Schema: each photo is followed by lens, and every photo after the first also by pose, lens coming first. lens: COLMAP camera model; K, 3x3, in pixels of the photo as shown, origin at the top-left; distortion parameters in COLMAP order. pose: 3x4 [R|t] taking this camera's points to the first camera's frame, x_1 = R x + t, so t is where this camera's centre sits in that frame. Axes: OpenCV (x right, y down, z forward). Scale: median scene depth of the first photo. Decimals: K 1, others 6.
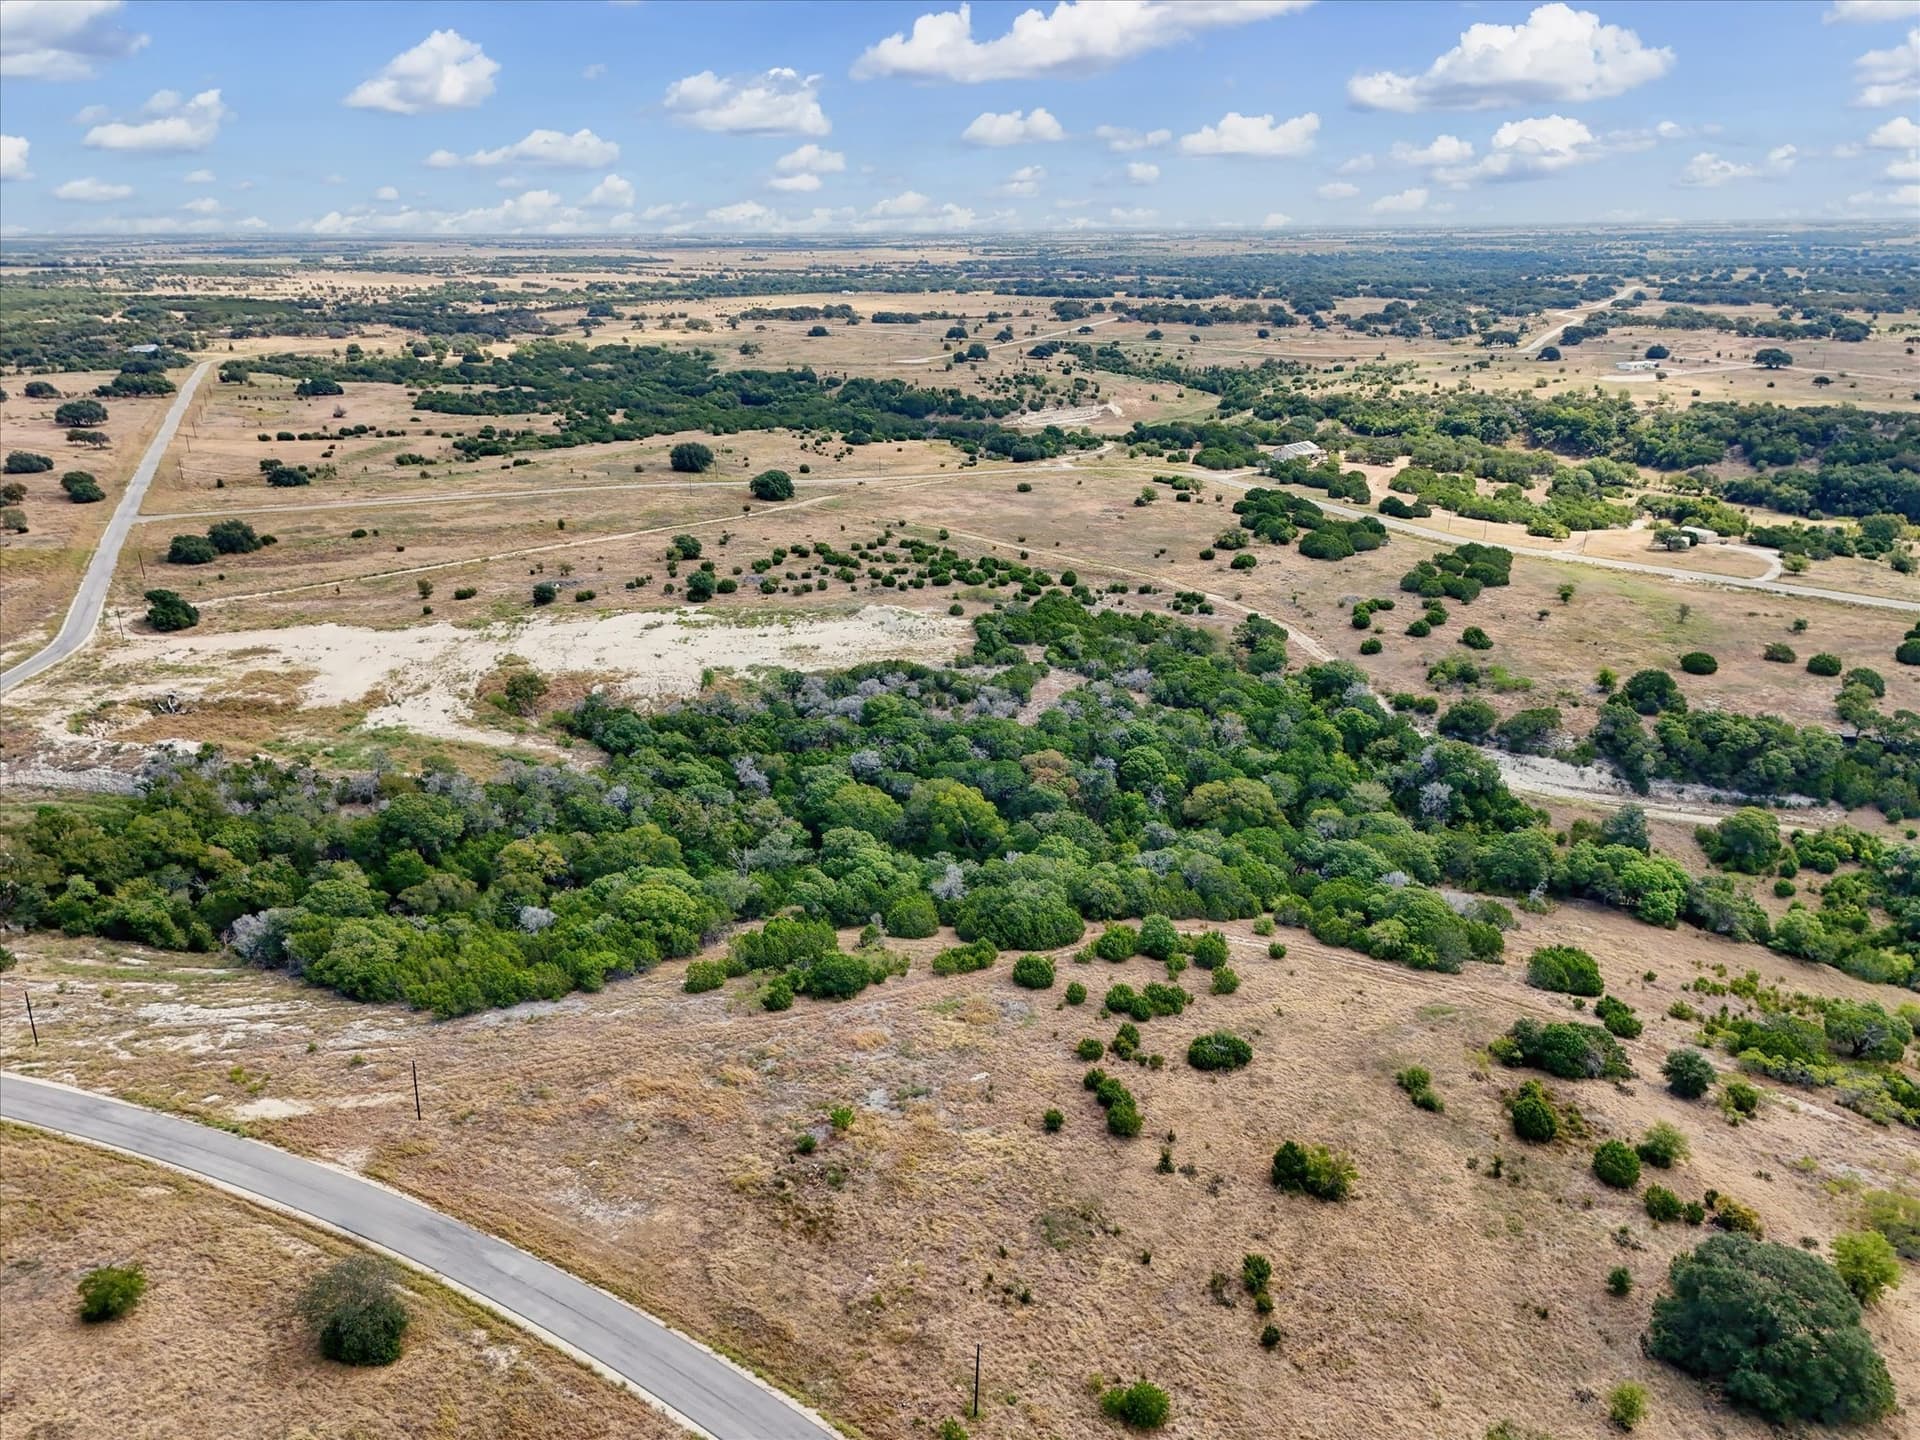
lens RADIAL K [[1411.1, 0, 961.1], [0, 1411.1, 735.2], [0, 0, 1]] dist [0.063027, -0.056126]
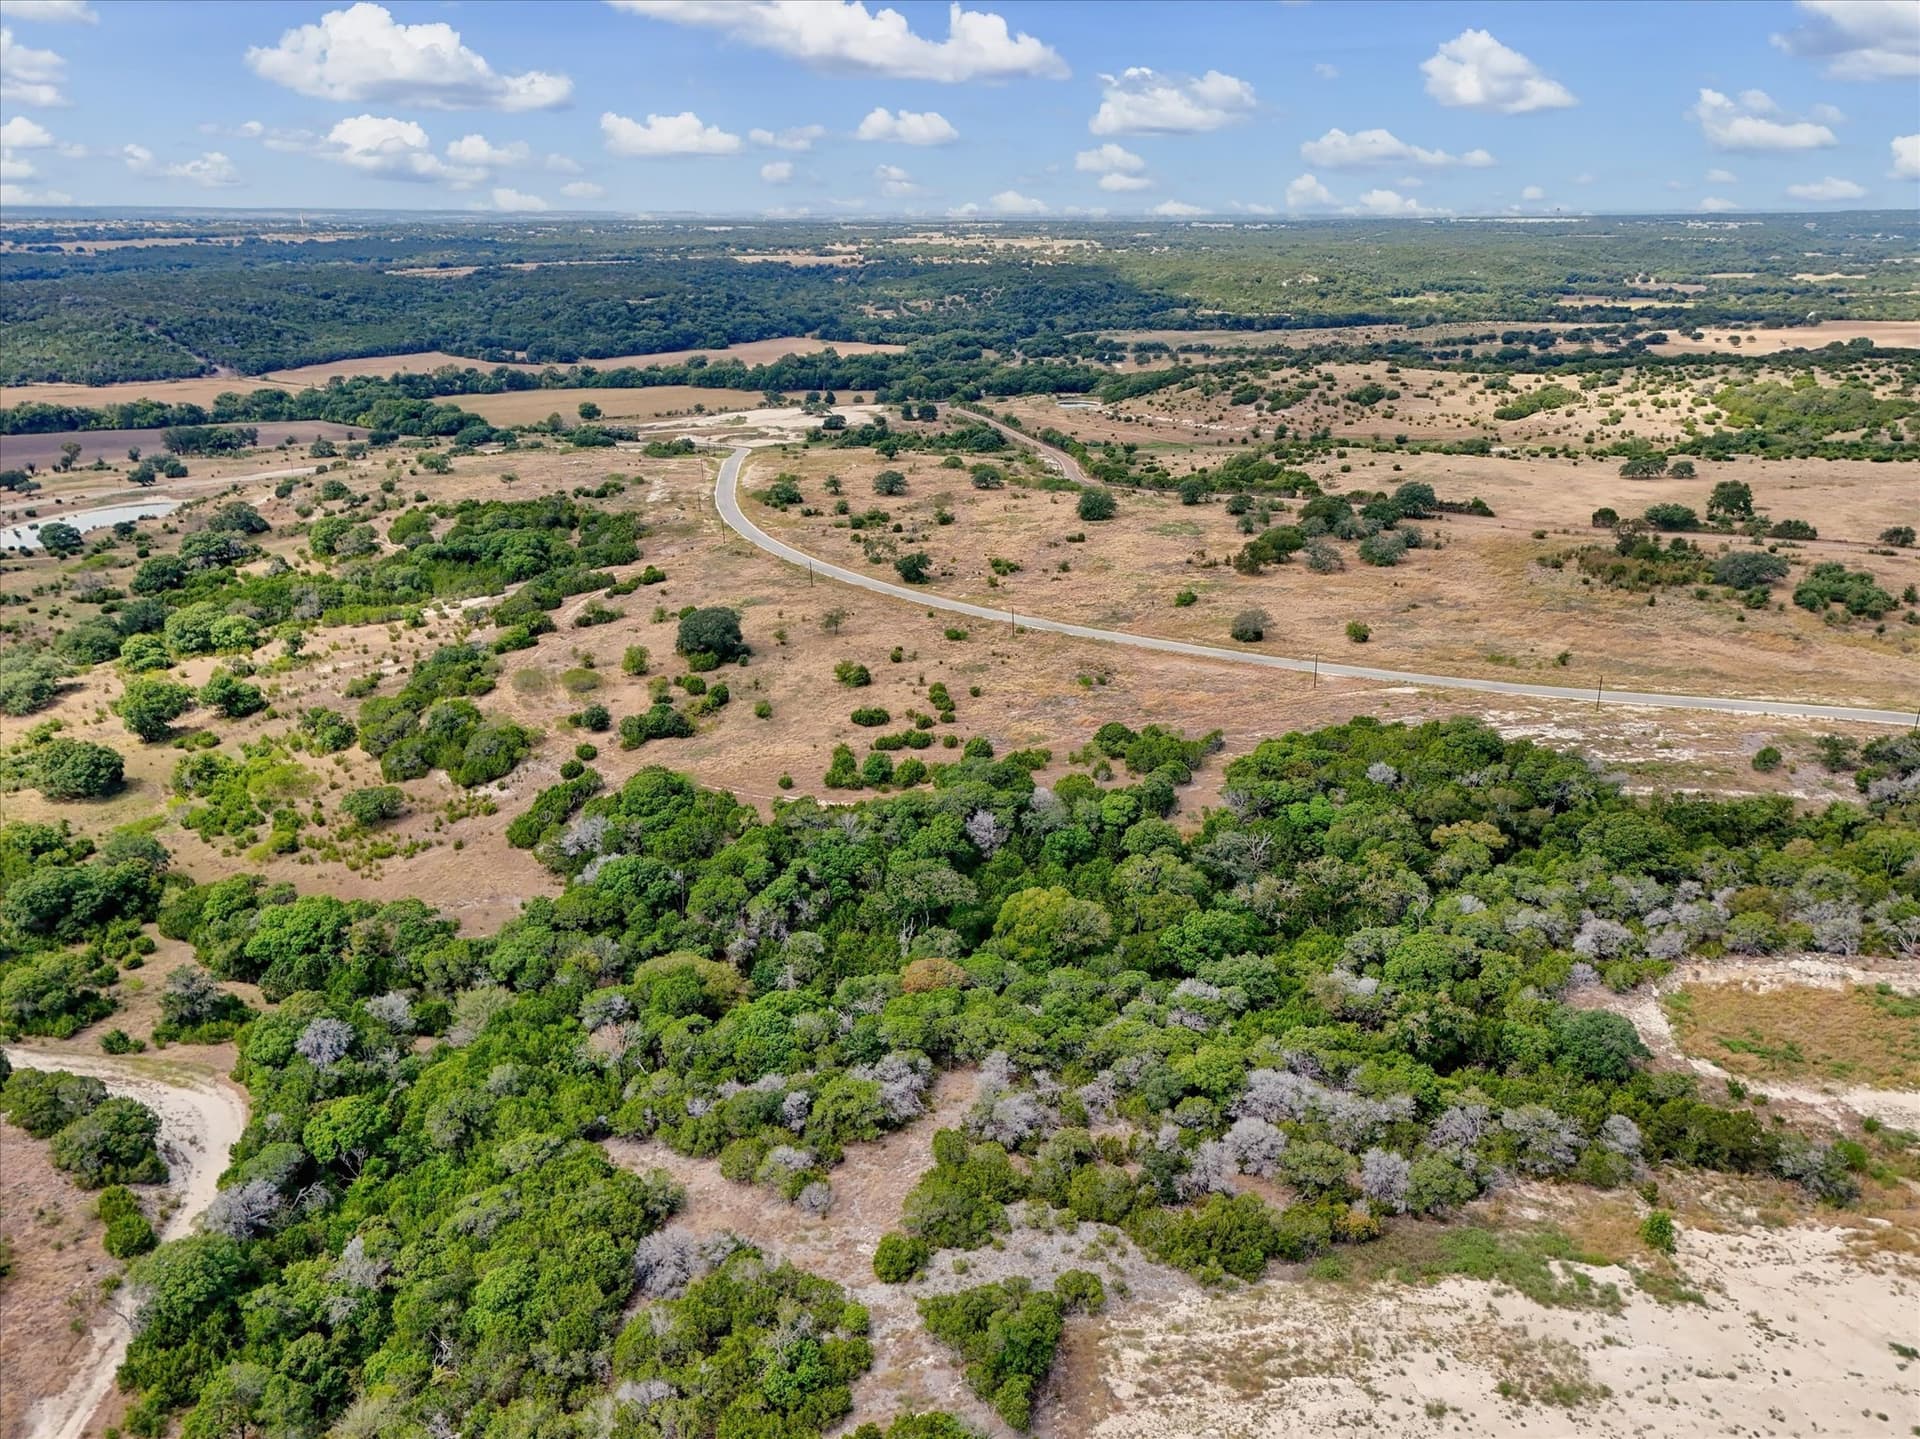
lens RADIAL K [[1438.4, 0, 960.0], [0, 1438.4, 719.5], [0, 0, 1]] dist [0.076636, -0.069162]
pose [[-0.999957, 0.004280, 0.008281, 0.025581], [0.008552, 0.774698, 0.632274, -0.333084], [-0.003709, 0.632317, -0.774701, 0.920617]]
